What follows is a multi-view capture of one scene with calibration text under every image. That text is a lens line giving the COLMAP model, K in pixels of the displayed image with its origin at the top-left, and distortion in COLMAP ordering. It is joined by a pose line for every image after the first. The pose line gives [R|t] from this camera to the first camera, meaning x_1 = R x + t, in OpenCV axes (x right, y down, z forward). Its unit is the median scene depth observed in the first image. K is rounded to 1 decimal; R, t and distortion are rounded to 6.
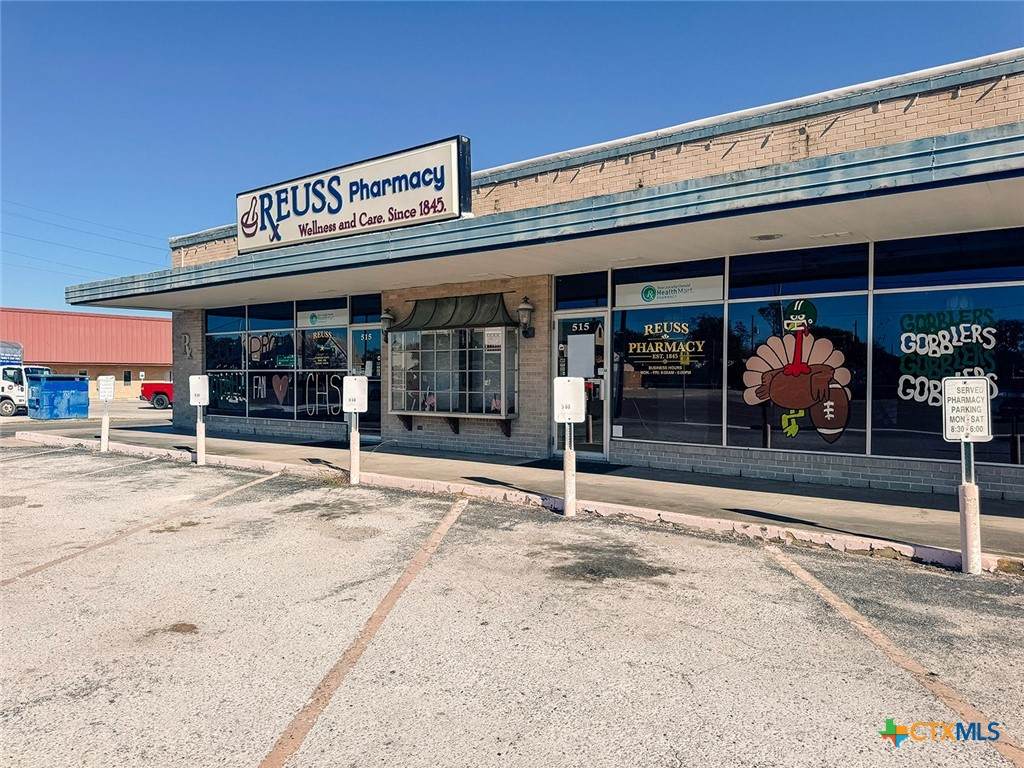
lens RADIAL K [[593.7, 0, 483.6], [0, 593.7, 380.2], [0, 0, 1]] dist [0.041049, -0.015995]
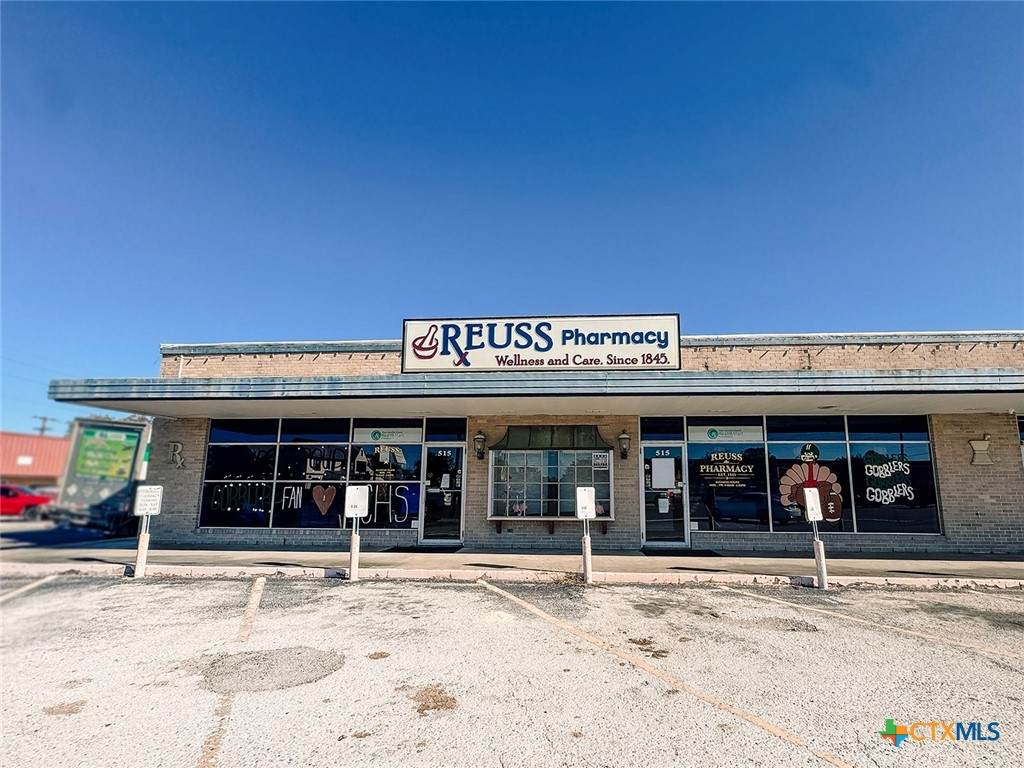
lens RADIAL K [[409.6, 0, 508.5], [0, 409.6, 429.2], [0, 0, 1]] dist [-0.003578, 0.000014]
pose [[0.873671, 0.069764, 0.481489, -0.700450], [0.001201, 0.989353, -0.145530, -0.003365], [-0.486516, 0.127723, 0.864285, 0.339369]]
